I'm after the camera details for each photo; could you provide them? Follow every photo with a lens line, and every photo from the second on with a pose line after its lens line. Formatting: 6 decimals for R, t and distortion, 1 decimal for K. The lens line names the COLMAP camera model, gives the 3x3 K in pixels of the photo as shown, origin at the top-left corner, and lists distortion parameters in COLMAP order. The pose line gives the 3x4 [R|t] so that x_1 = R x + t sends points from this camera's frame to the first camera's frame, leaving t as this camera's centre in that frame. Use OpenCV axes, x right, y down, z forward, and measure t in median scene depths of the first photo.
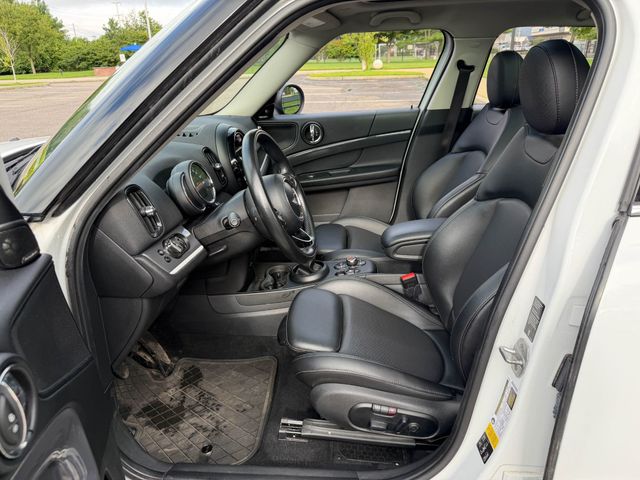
lens RADIAL K [[452.7, 0, 321.7], [0, 452.7, 237.9], [0, 0, 1]] dist [0.026407, -0.029476]
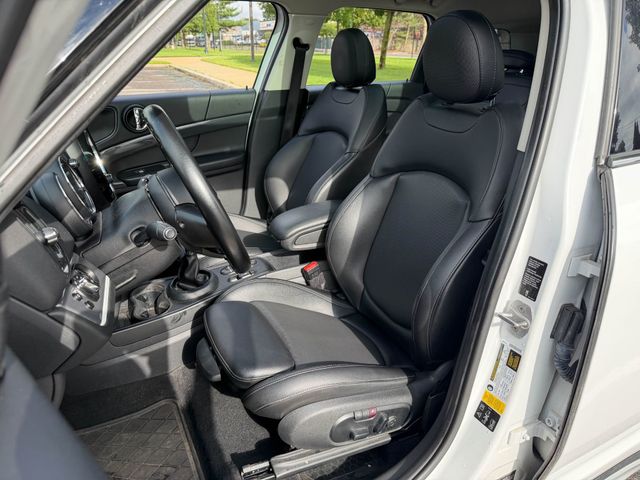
lens RADIAL K [[452.7, 0, 317.5], [0, 452.7, 240.6], [0, 0, 1]] dist [0.026407, -0.029476]
pose [[0.863829, -0.158345, 0.478254, -0.241949], [0.147335, 0.987220, 0.060740, -0.023748], [-0.481760, 0.017995, 0.876119, 0.184313]]
